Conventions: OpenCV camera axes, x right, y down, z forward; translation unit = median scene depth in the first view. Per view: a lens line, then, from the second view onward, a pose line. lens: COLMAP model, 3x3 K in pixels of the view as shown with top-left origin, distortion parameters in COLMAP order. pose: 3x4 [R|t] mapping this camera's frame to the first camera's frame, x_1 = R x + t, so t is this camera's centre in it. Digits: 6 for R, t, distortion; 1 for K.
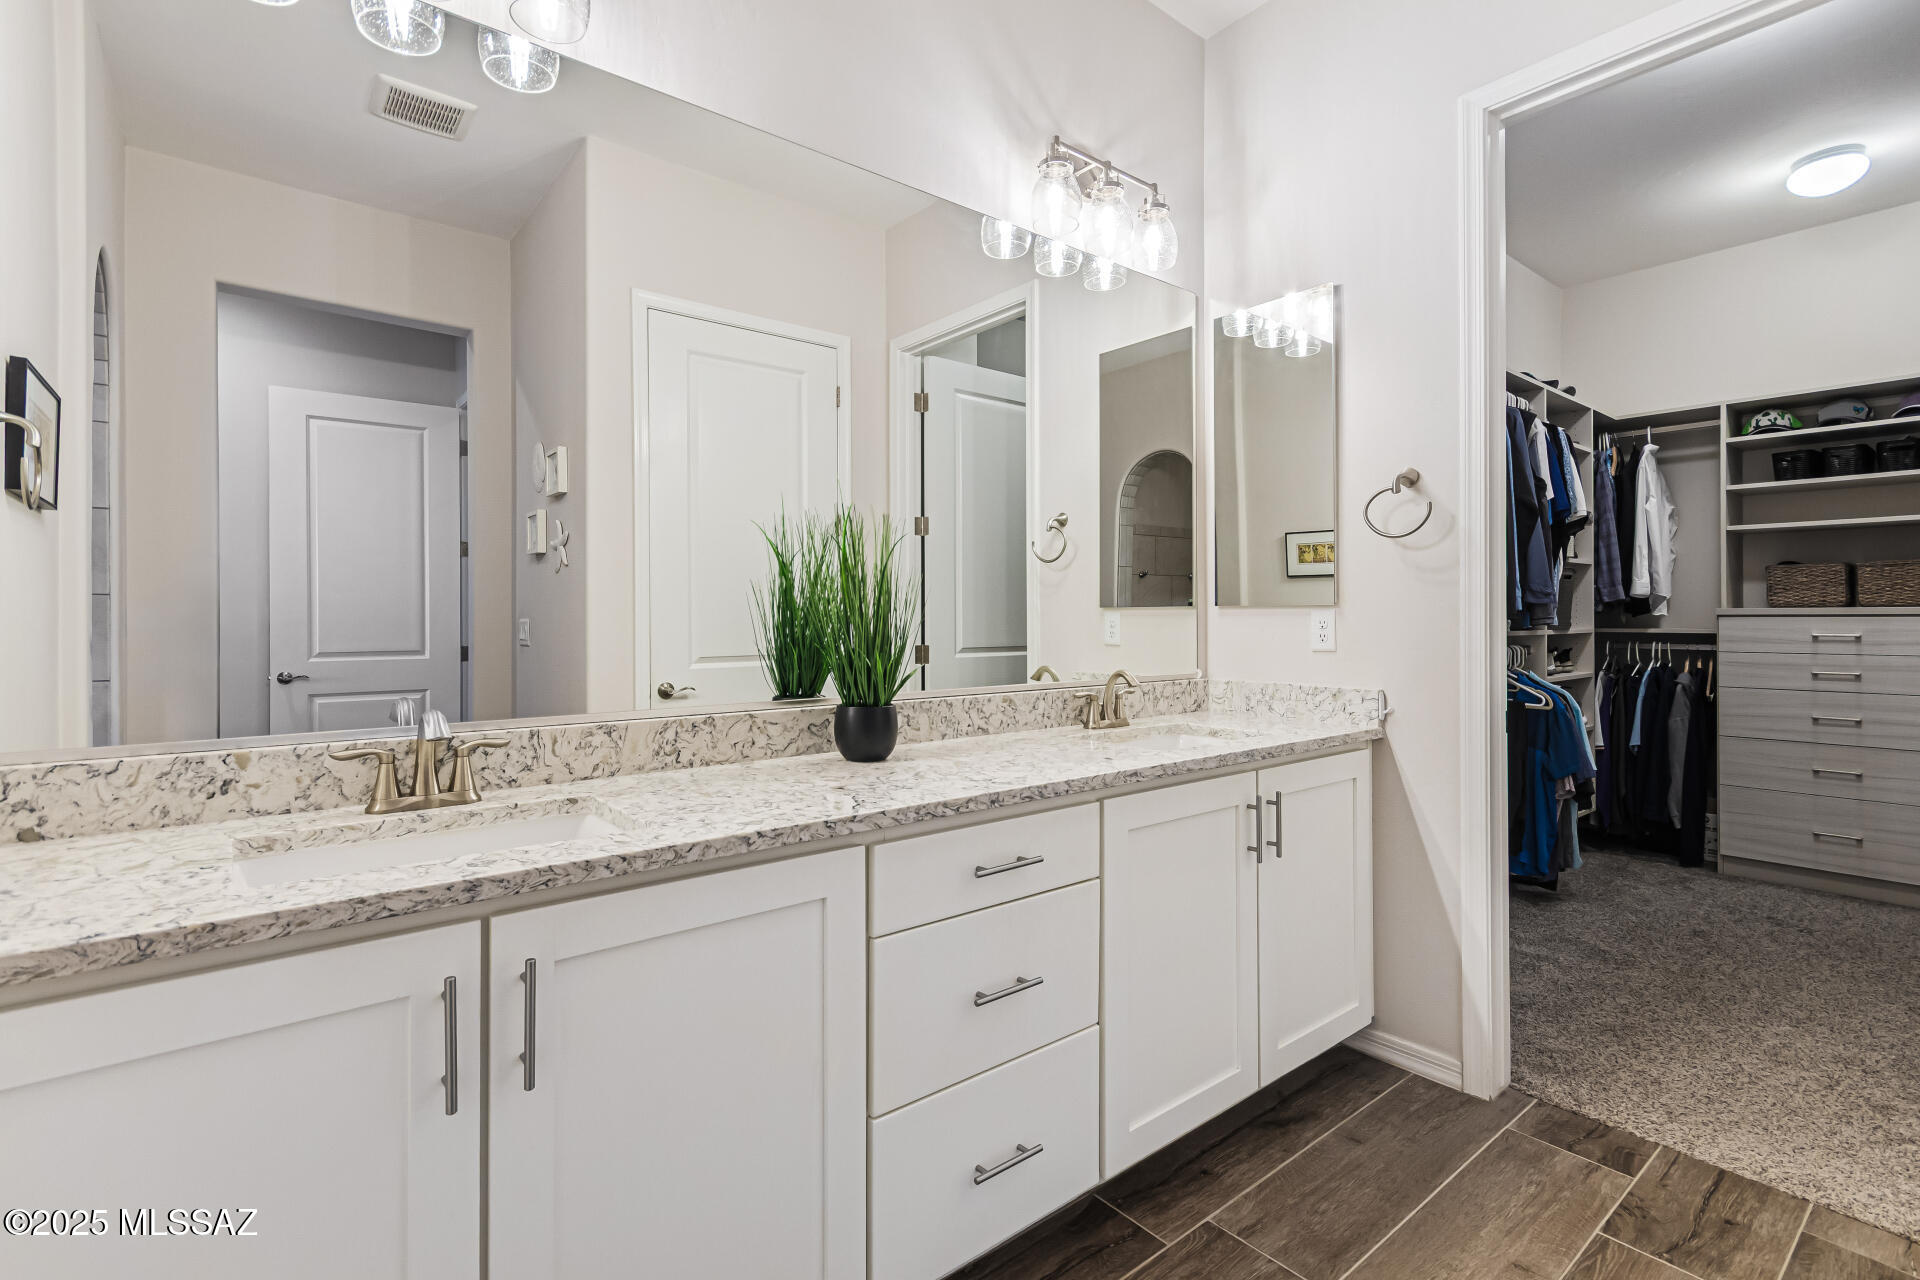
lens RADIAL K [[887.0, 0, 953.8], [0, 887.0, 613.3], [0, 0, 1]] dist [0.003522, -0.000079]
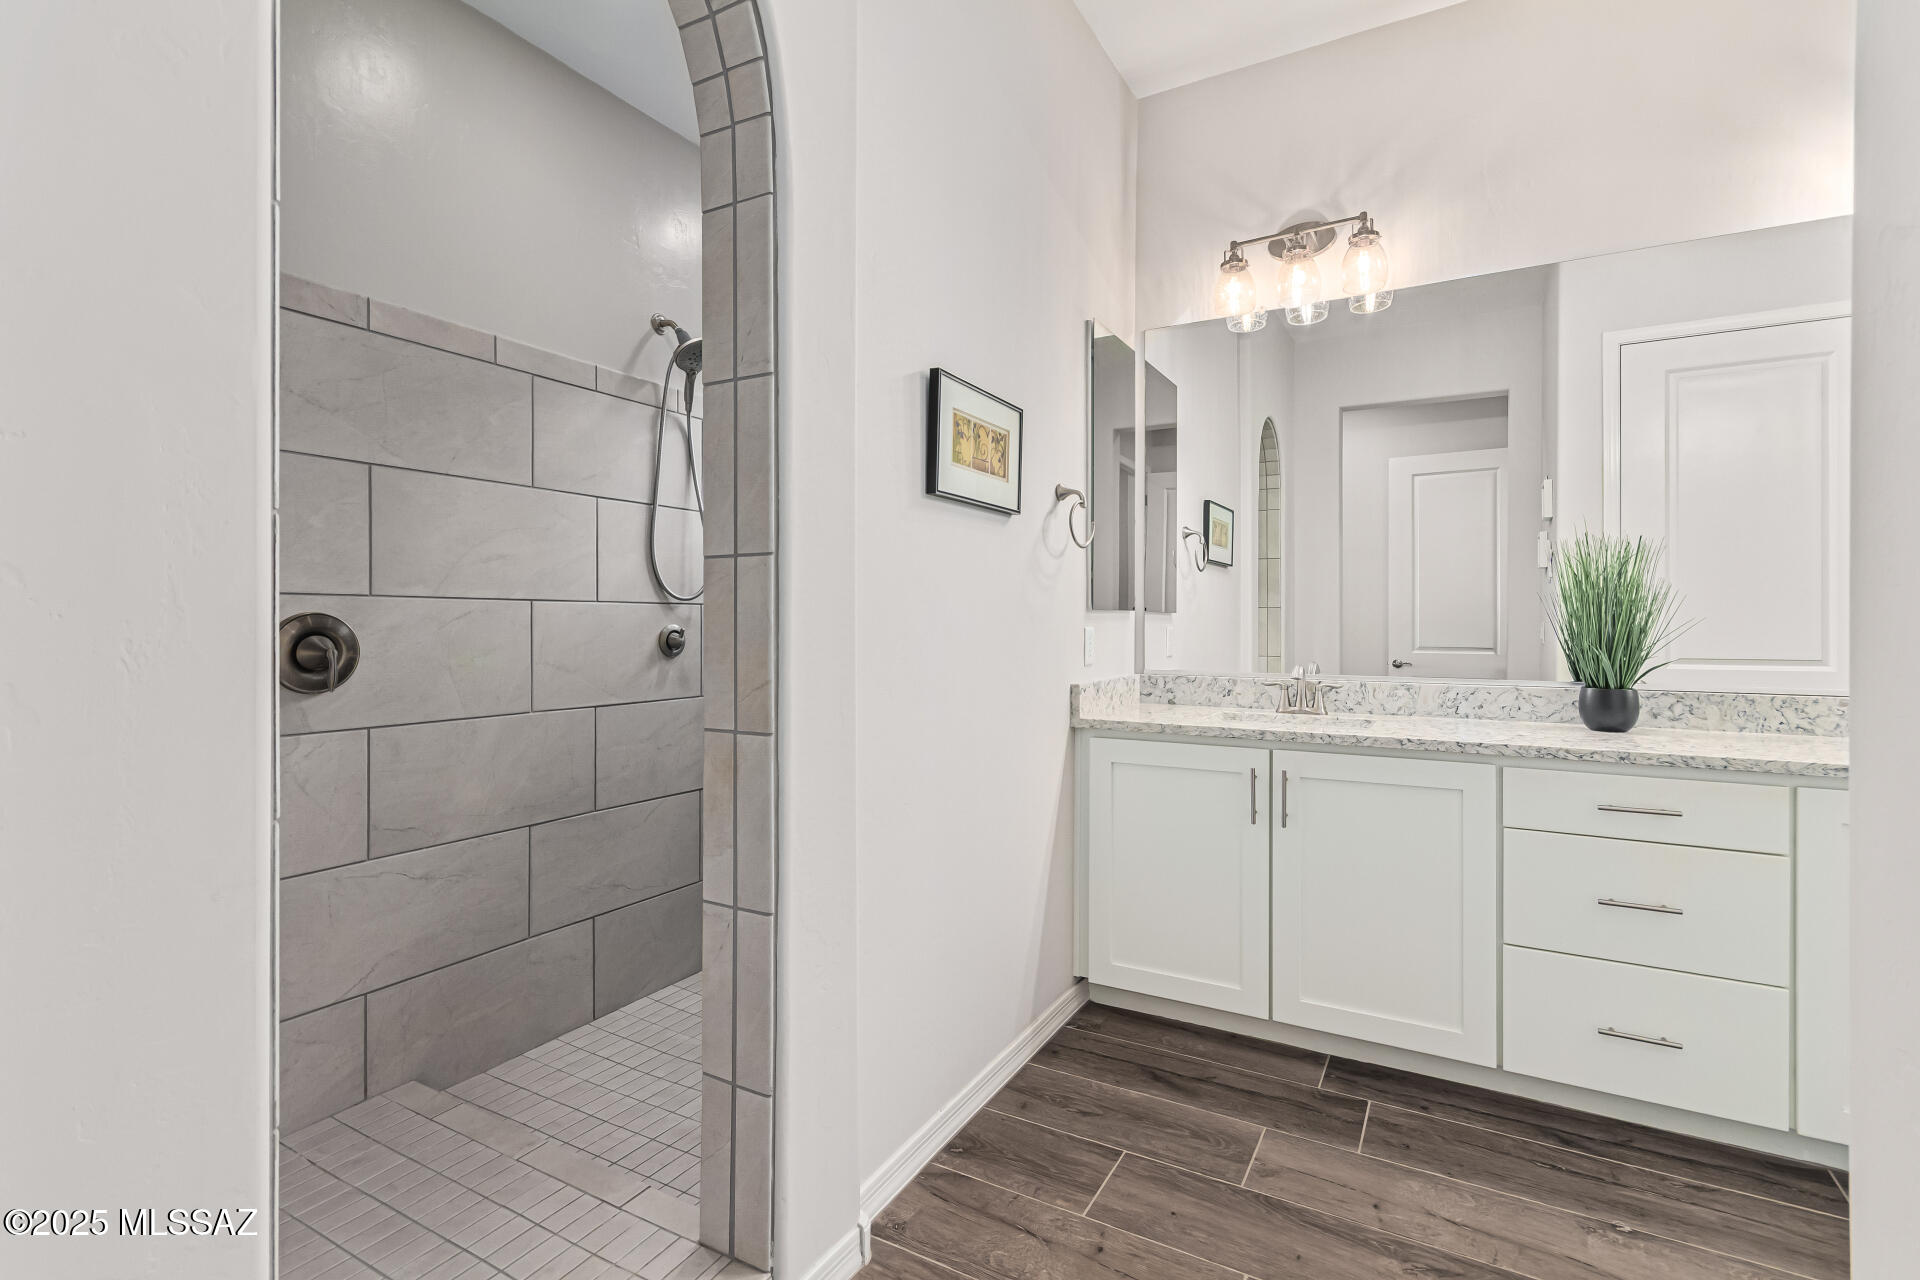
lens RADIAL K [[887.0, 0, 972.5], [0, 887.0, 626.5], [0, 0, 1]] dist [0.003522, -0.000079]
pose [[0.352180, 0.005977, -0.935913, 0.909348], [0.002951, 0.999968, 0.007496, 0.002689], [0.935928, -0.005402, 0.352151, -0.359965]]
